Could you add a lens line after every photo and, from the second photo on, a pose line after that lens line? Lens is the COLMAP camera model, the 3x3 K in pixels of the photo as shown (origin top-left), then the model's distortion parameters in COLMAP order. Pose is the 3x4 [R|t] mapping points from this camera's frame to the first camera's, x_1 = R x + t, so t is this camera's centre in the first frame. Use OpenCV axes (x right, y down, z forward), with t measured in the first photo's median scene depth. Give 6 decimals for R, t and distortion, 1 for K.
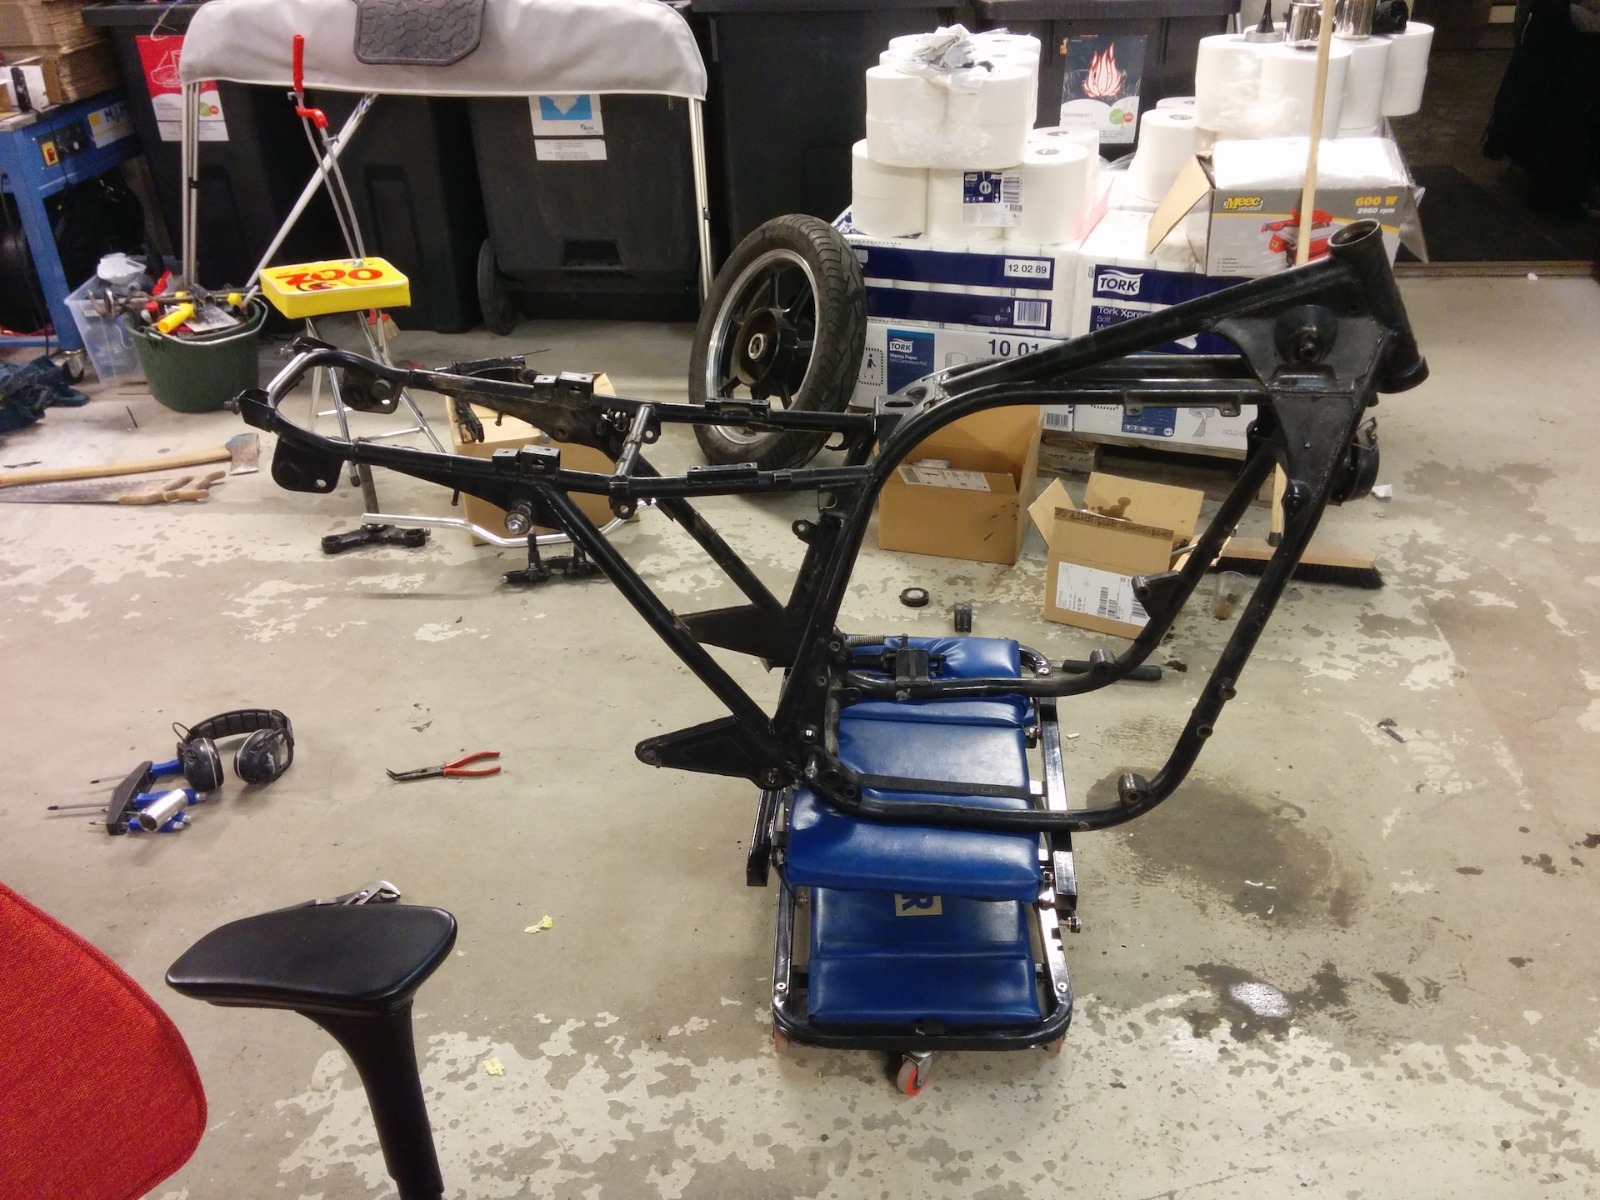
lens RADIAL K [[1396.6, 0, 800.5], [0, 1396.6, 604.5], [0, 0, 1]] dist [0.022805, -0.041108]
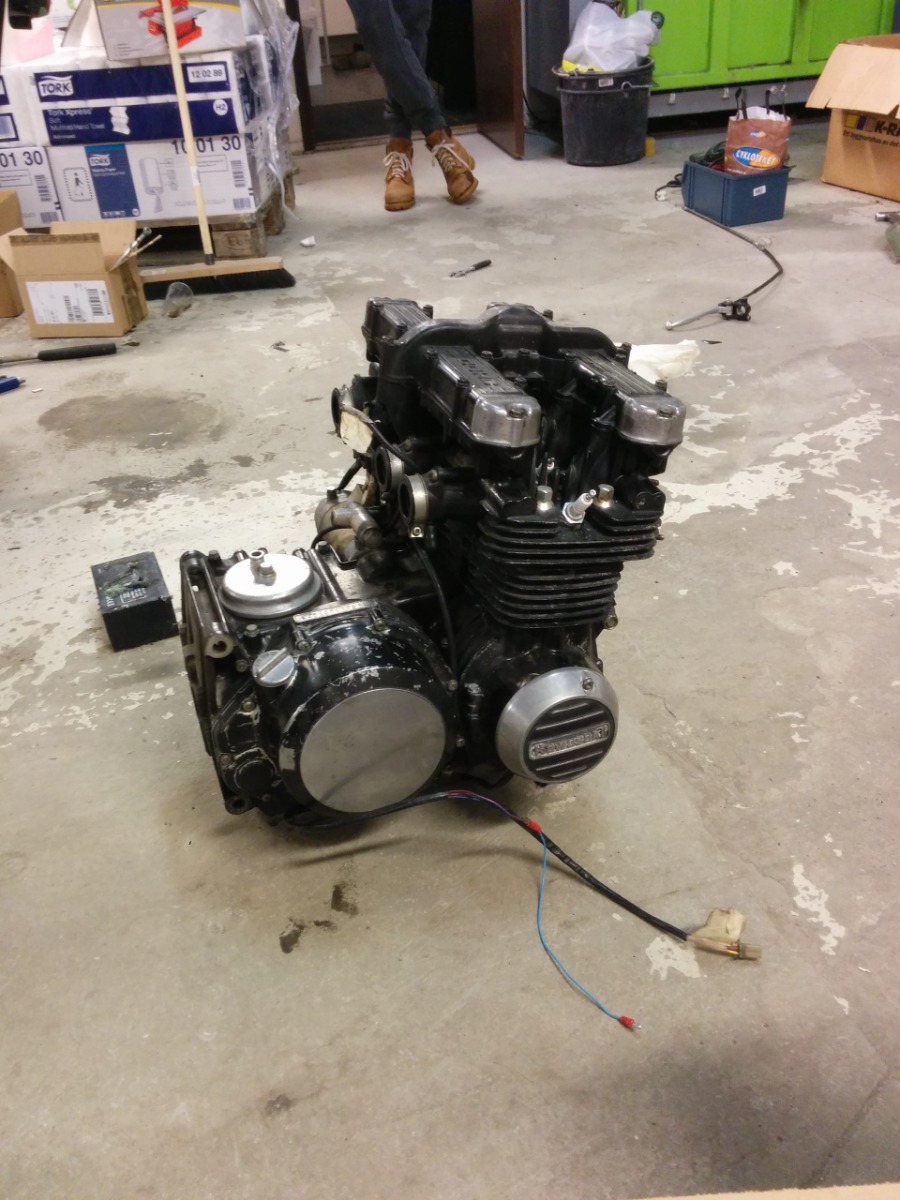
lens RADIAL K [[1047.4, 0, 450.9], [0, 1047.4, 599.7], [0, 0, 1]] dist [0.022805, -0.041108]
pose [[0.926833, -0.219879, 0.304357, 0.194540], [0.208176, 0.975524, 0.070815, 0.267837], [-0.312478, -0.002273, 0.949922, -0.019065]]
